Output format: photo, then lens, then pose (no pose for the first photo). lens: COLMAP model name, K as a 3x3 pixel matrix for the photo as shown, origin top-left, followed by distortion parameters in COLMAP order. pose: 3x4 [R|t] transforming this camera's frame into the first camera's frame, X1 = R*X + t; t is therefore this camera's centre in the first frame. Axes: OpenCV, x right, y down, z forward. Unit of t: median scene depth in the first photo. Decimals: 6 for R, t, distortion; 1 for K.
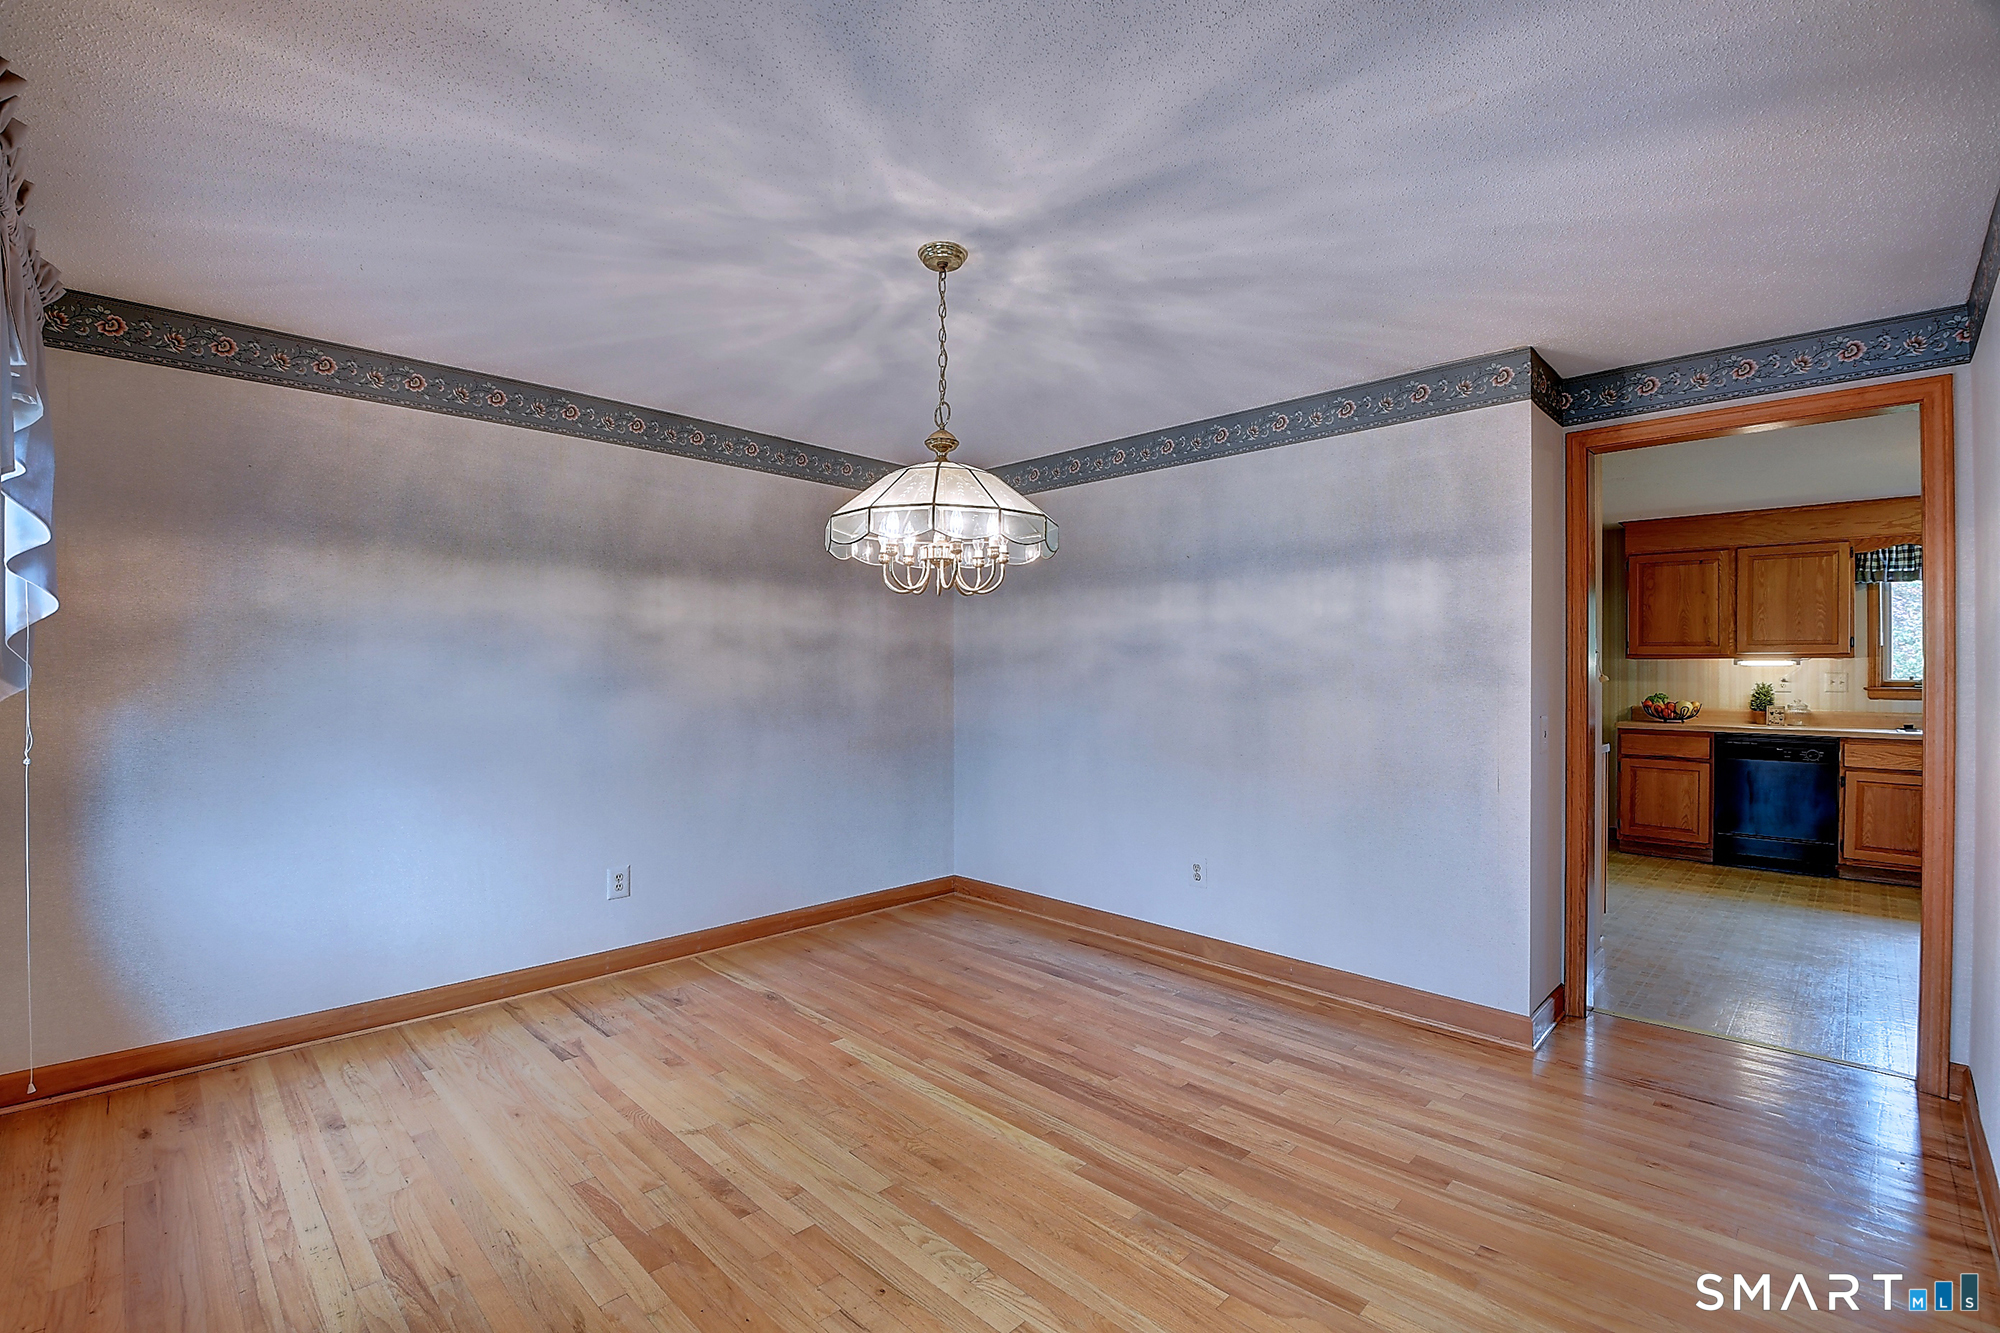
lens RADIAL K [[882.3, 0, 1000.0], [0, 882.3, 666.5], [0, 0, 1]] dist [0.001307, -0.013003]
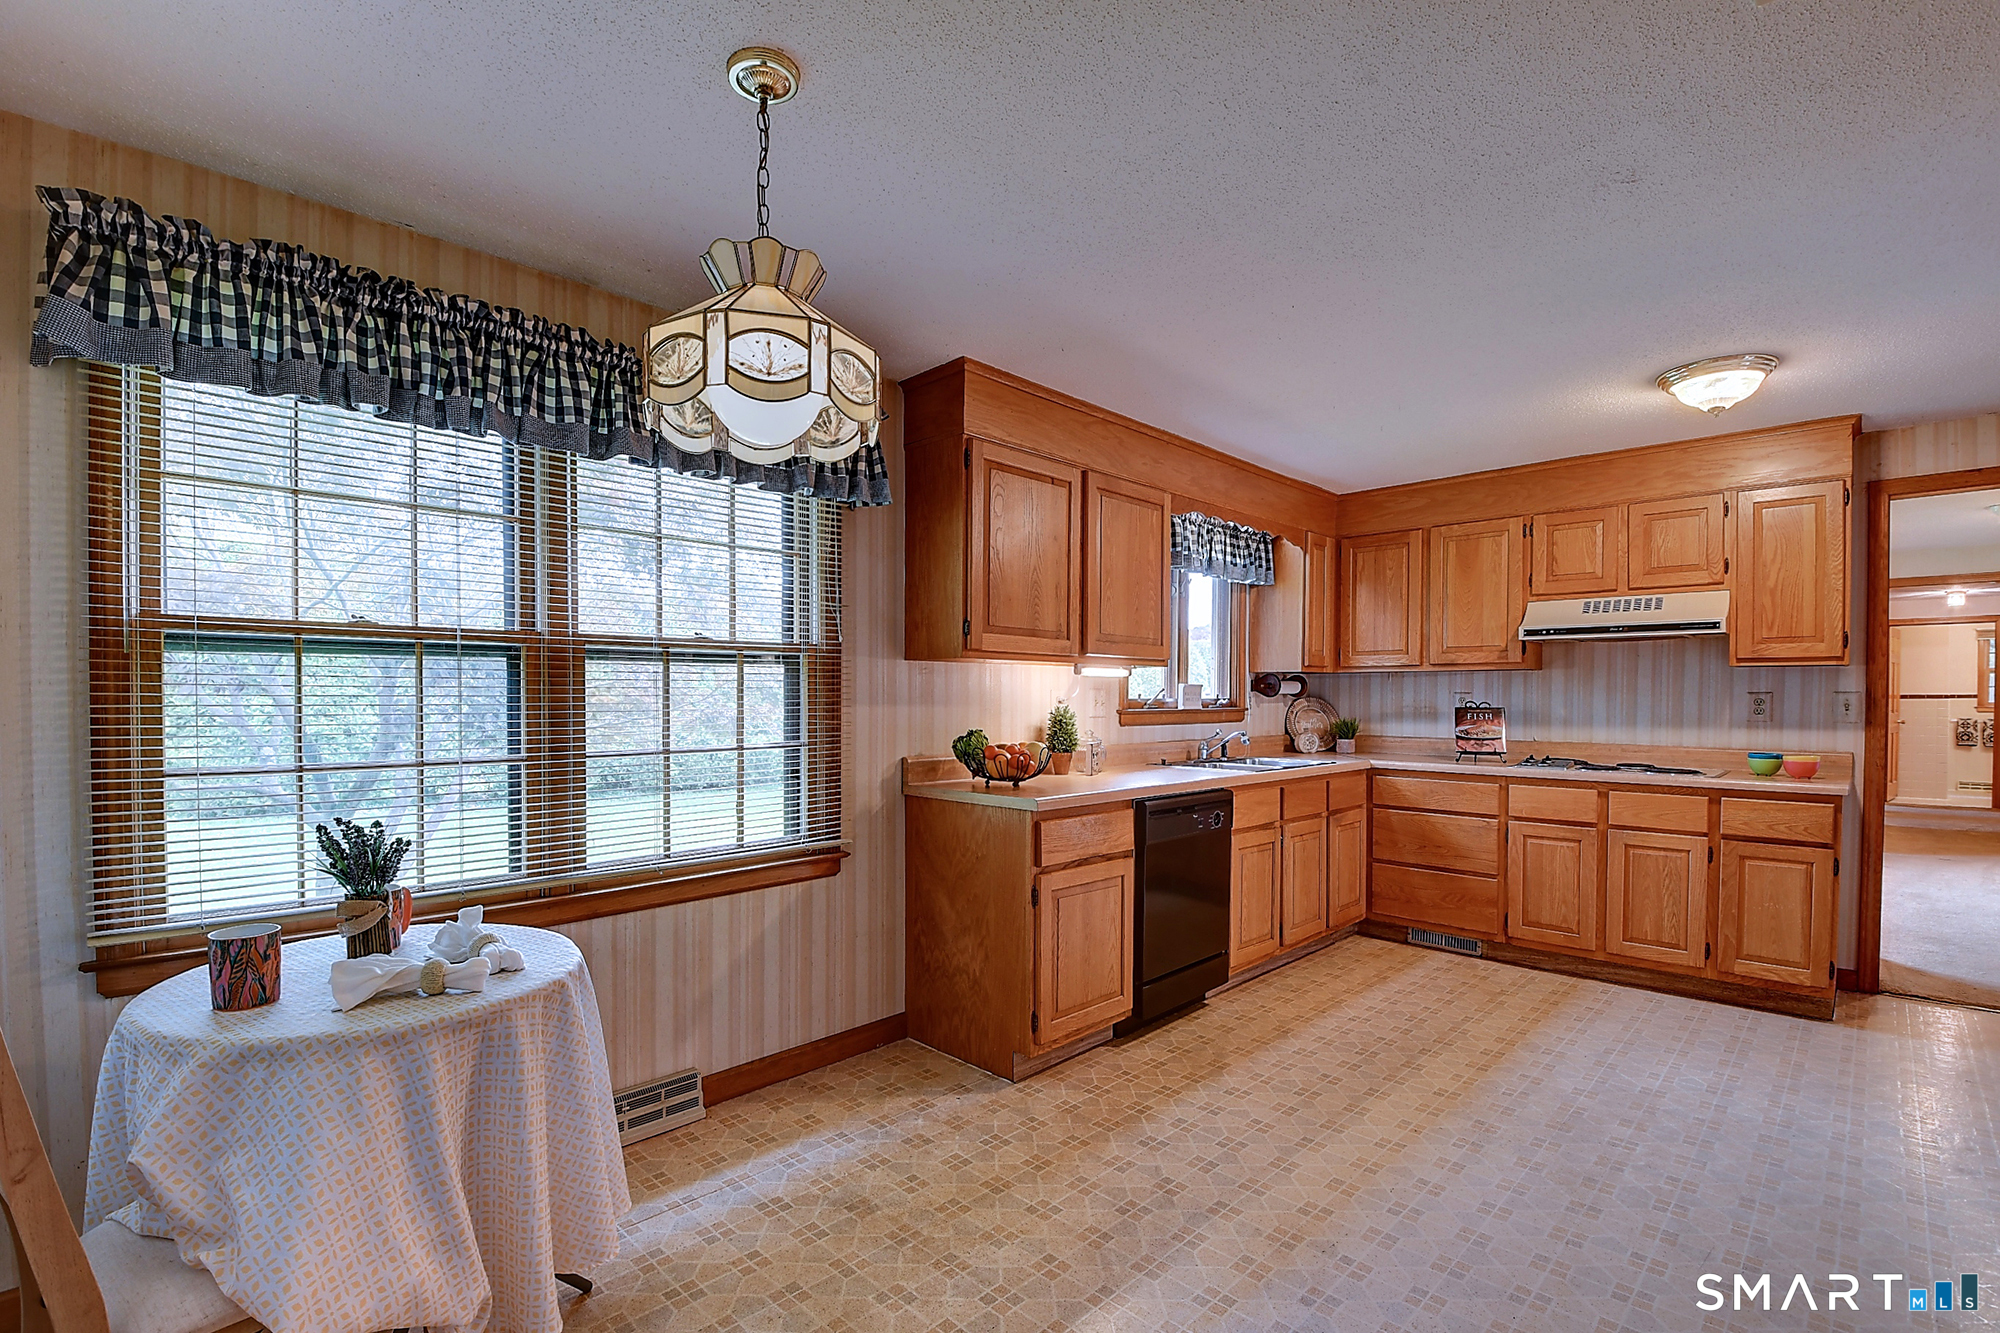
lens RADIAL K [[901.7, 0, 1001.8], [0, 901.7, 704.6], [0, 0, 1]] dist [0.001116, -0.014117]
pose [[-0.000691, -0.012383, 0.999923, 0.257732], [-0.003639, 0.999917, 0.012380, 0.010539], [-0.999993, -0.003630, -0.000736, 1.056586]]
